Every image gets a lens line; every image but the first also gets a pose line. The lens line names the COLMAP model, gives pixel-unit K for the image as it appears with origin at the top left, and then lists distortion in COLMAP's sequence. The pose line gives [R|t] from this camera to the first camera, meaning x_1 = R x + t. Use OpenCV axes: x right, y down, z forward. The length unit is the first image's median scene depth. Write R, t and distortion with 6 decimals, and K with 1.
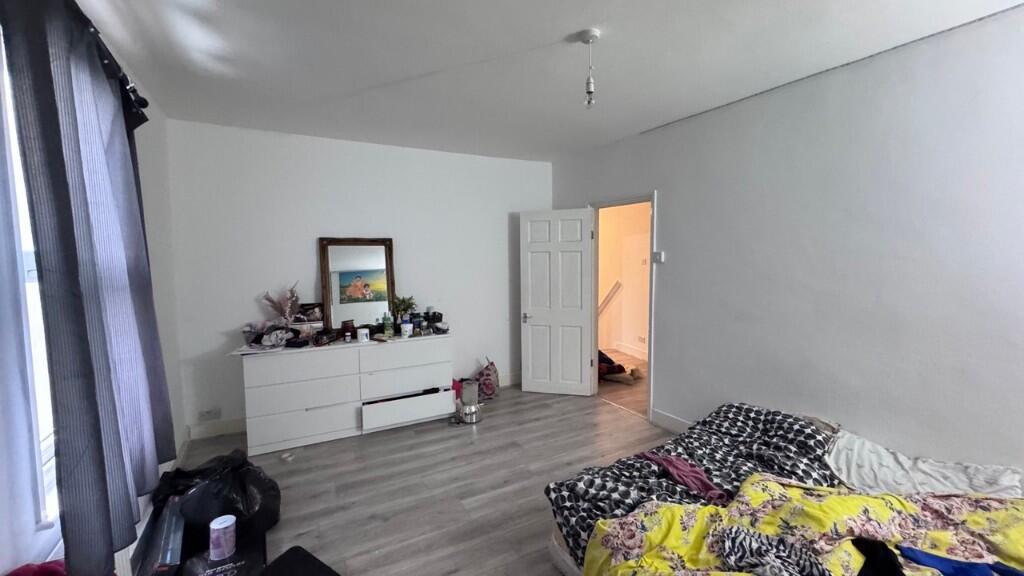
lens RADIAL K [[409.7, 0, 512.0], [0, 409.7, 288.0], [0, 0, 1]] dist [0.000484, -0.000069]
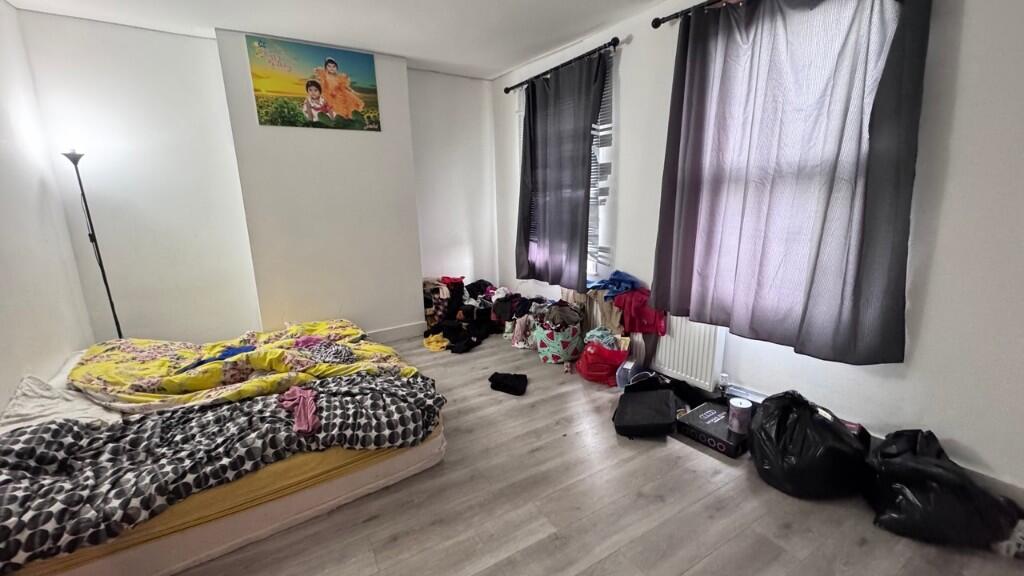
lens RADIAL K [[409.7, 0, 512.0], [0, 409.7, 288.0], [0, 0, 1]] dist [0.000484, -0.000069]
pose [[-0.998289, 0.043914, -0.038604, -0.037844], [0.031535, 0.960364, 0.276958, -0.039646], [0.049237, 0.275267, -0.960106, 1.333946]]
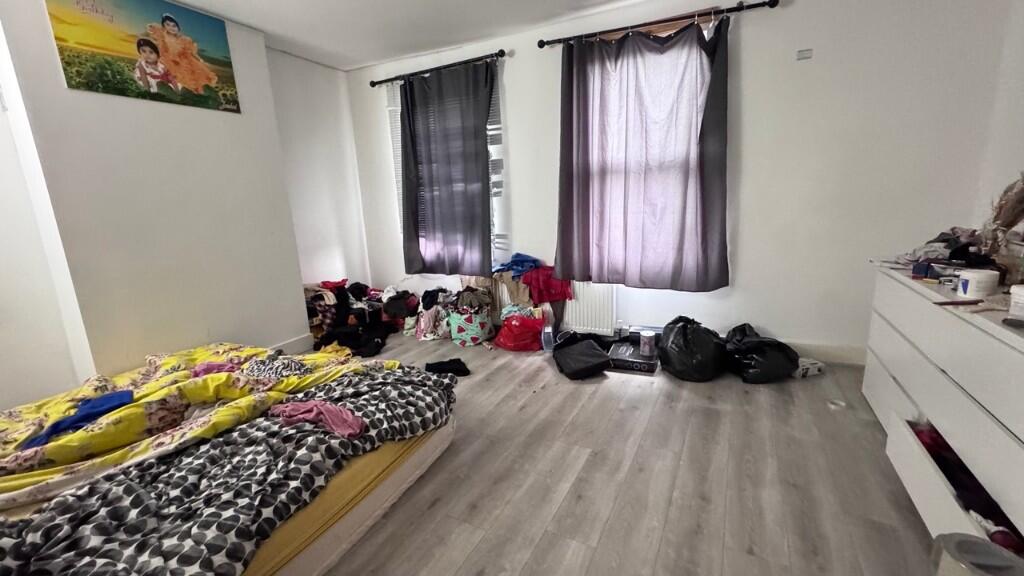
lens RADIAL K [[409.7, 0, 512.0], [0, 409.7, 288.0], [0, 0, 1]] dist [0.000484, -0.000069]
pose [[-0.835466, 0.160828, -0.525482, 0.333909], [0.015075, 0.962565, 0.270633, -0.008635], [0.549336, 0.218183, -0.806614, 1.307913]]
